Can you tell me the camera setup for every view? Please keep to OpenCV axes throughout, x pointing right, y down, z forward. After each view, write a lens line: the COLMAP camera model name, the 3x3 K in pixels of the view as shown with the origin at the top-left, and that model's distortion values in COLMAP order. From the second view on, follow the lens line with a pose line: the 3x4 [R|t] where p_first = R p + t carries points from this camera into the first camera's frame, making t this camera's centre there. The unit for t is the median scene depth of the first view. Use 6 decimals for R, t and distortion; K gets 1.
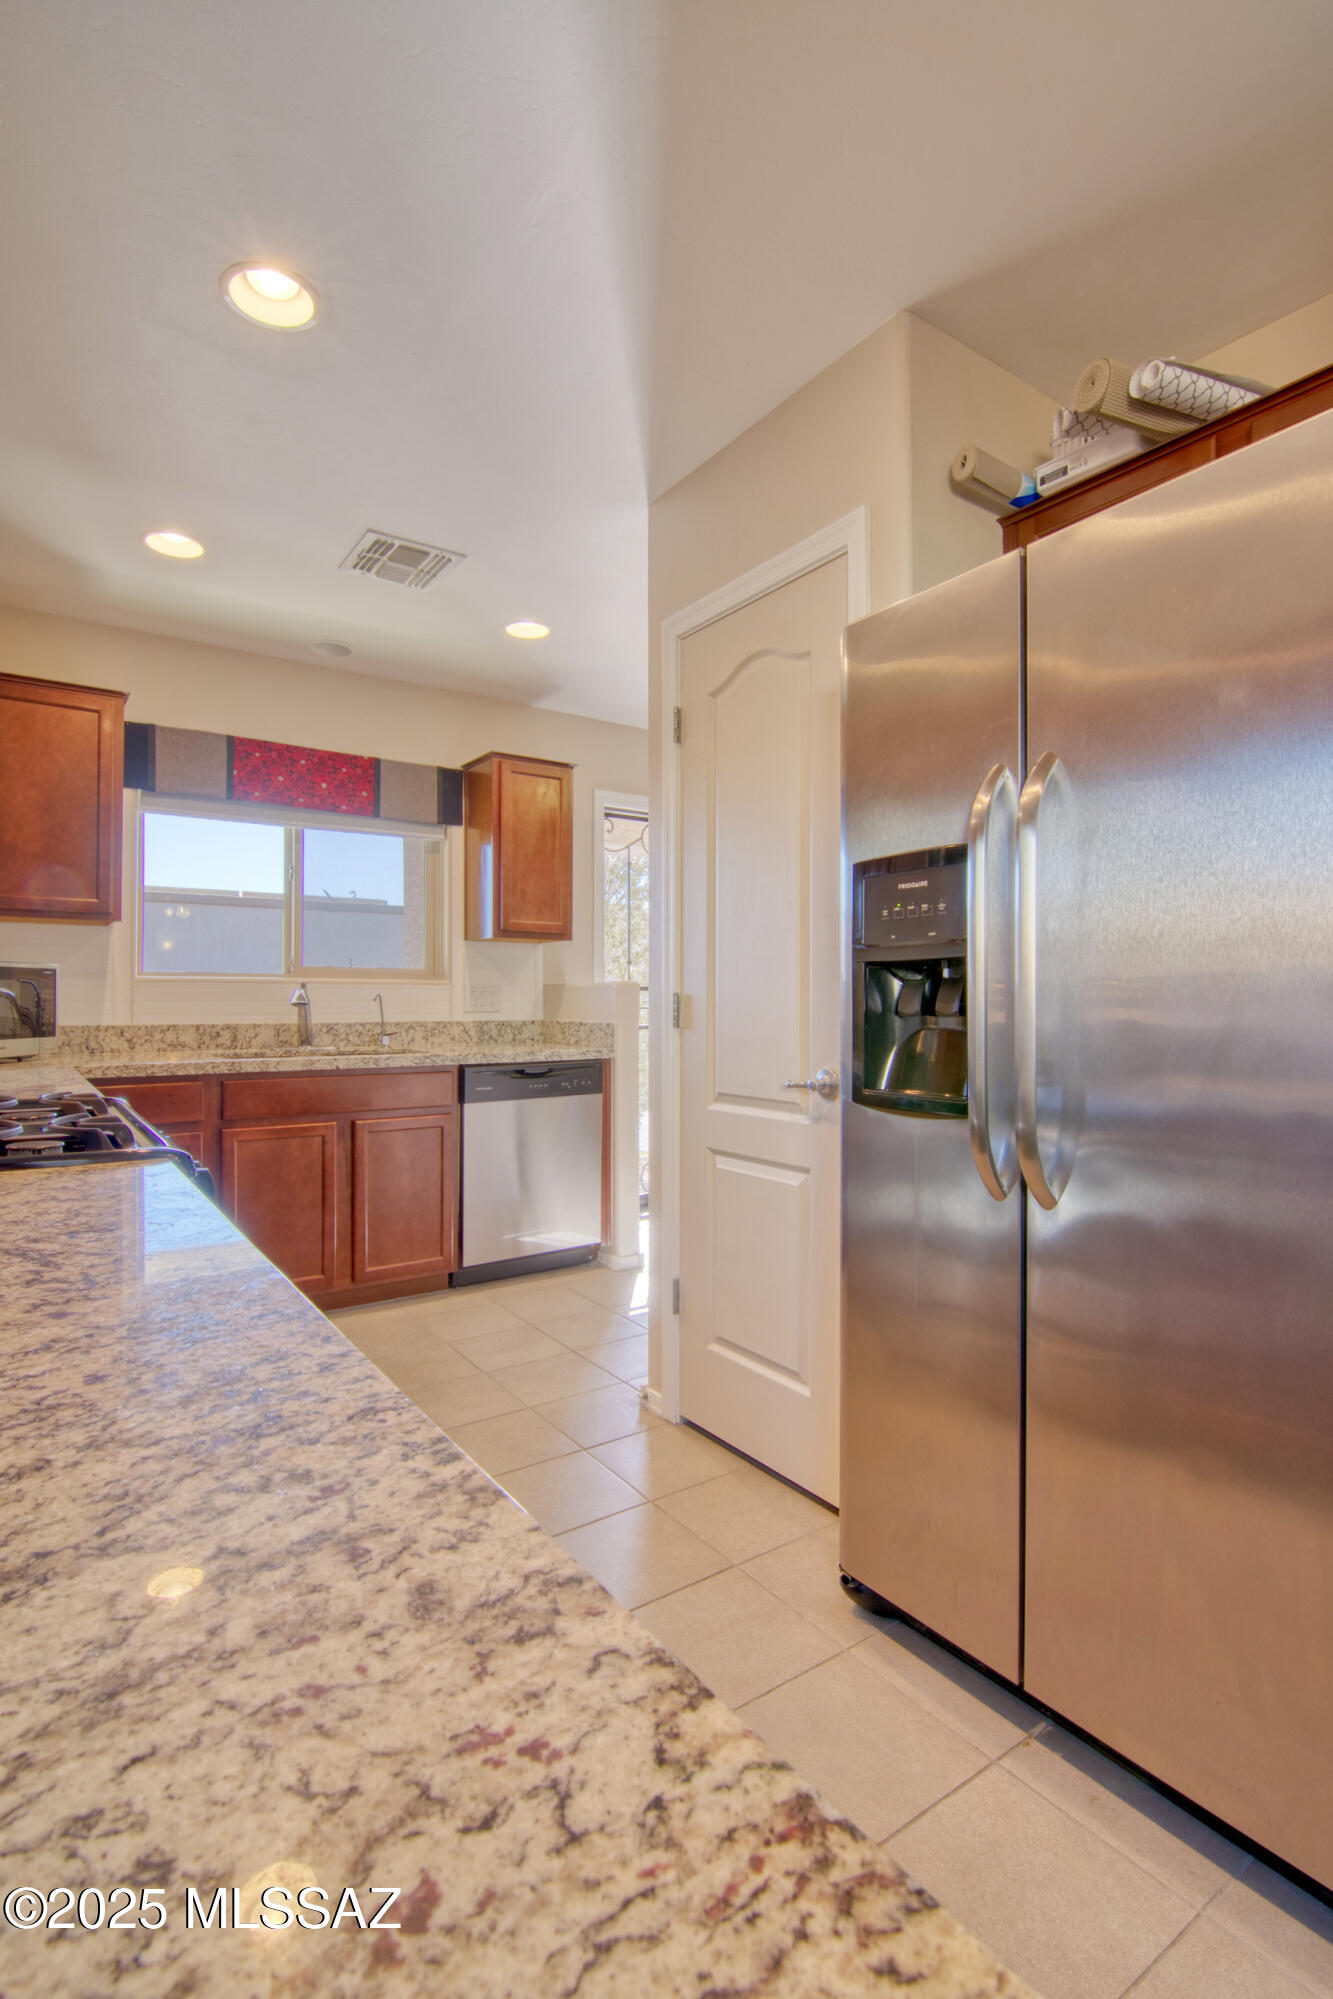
lens RADIAL K [[965.6, 0, 668.8], [0, 965.6, 997.6], [0, 0, 1]] dist [0.002690, -0.001030]
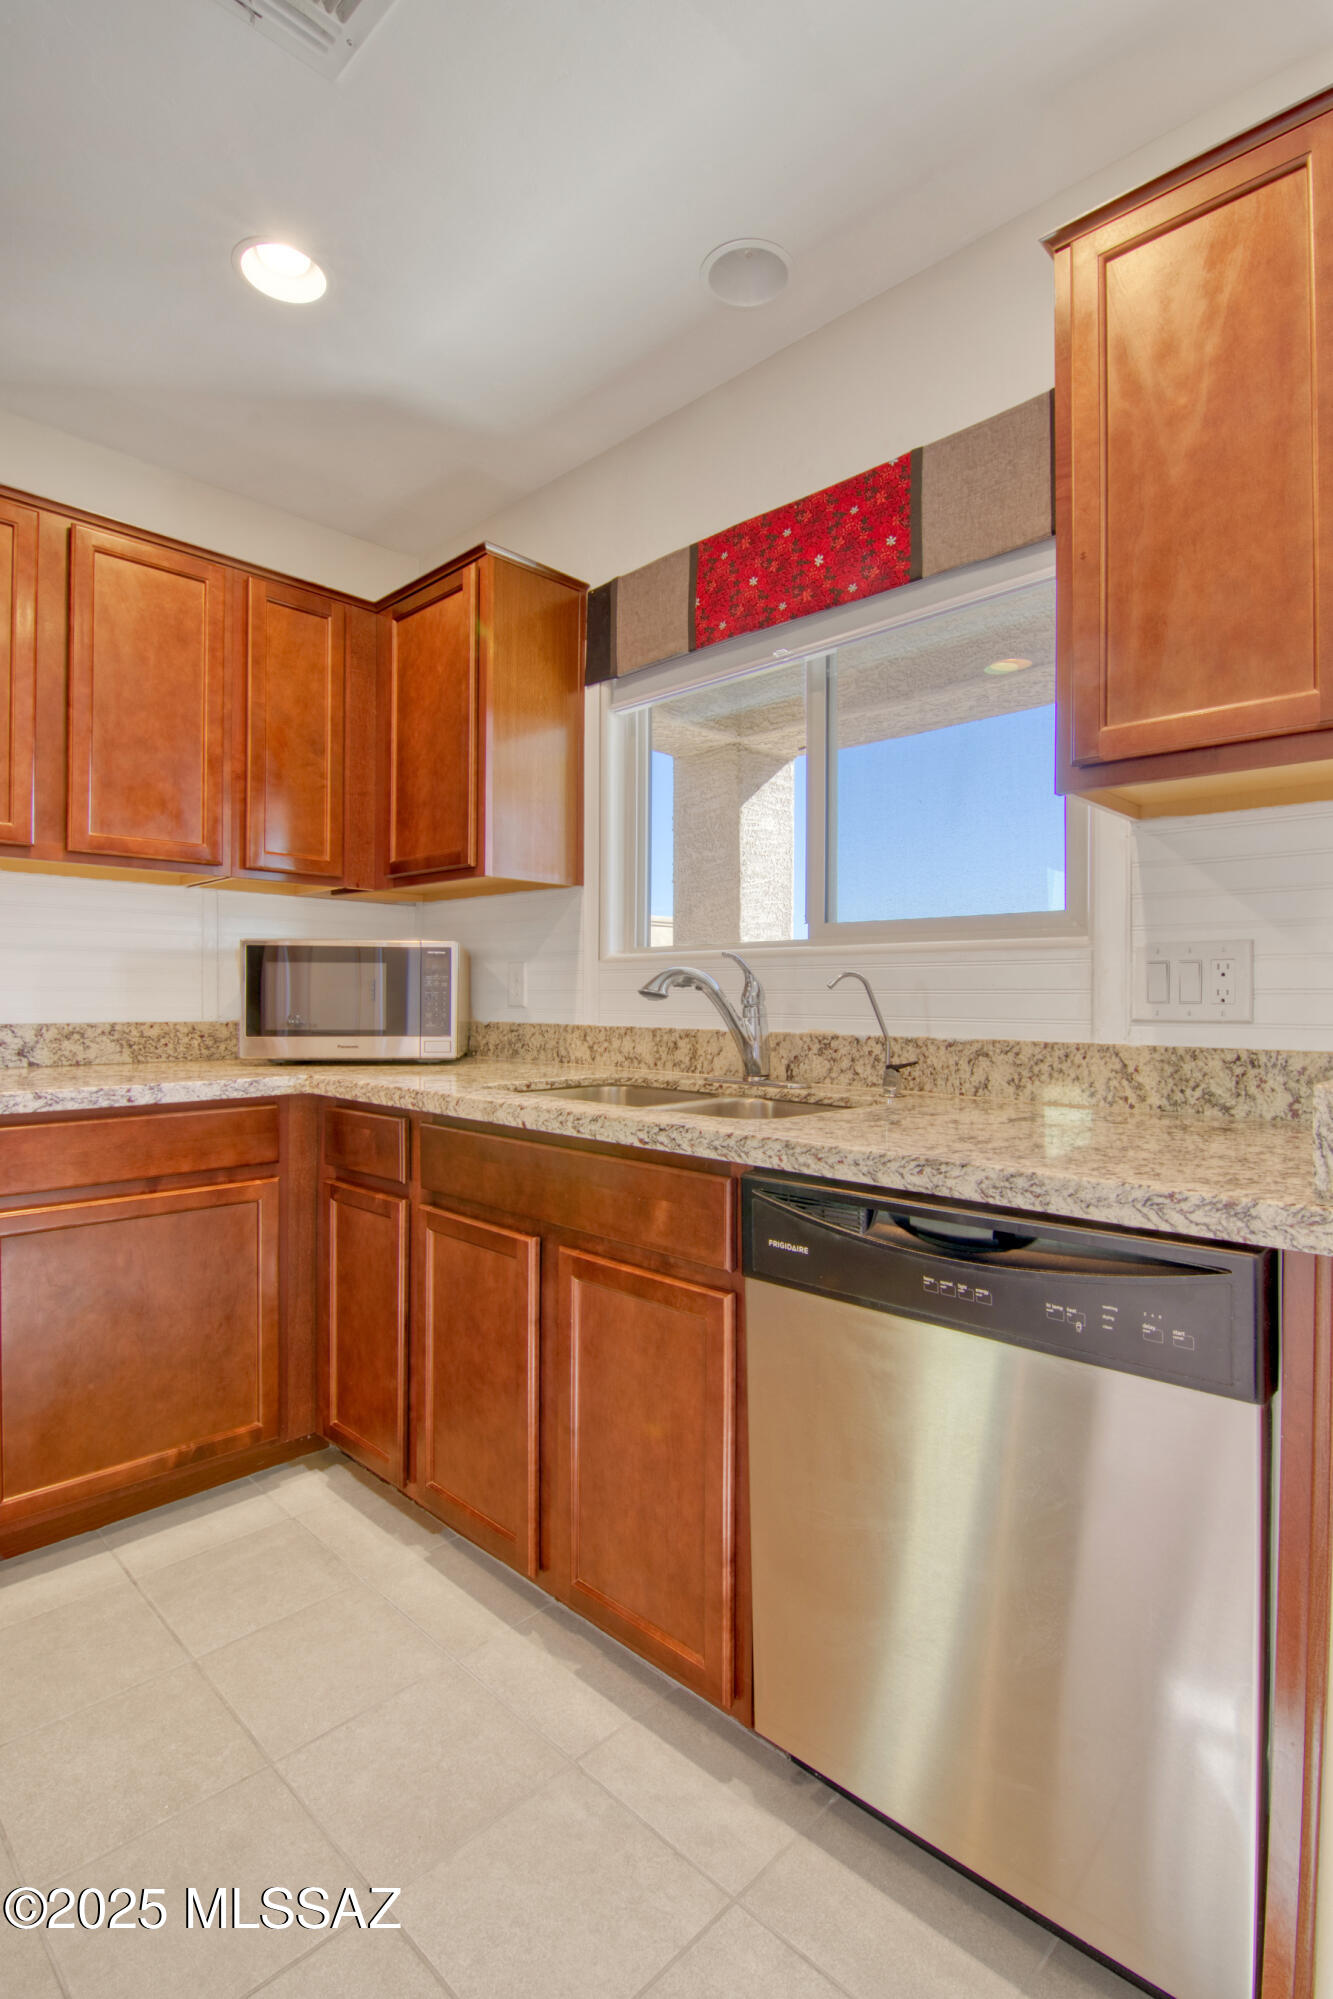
lens RADIAL K [[965.6, 0, 666.1], [0, 965.6, 992.3], [0, 0, 1]] dist [0.002690, -0.001030]
pose [[0.191549, -0.005572, -0.981467, 0.125091], [-0.003016, 0.999976, -0.006265, 0.008482], [0.981478, 0.004160, 0.191528, 0.870532]]
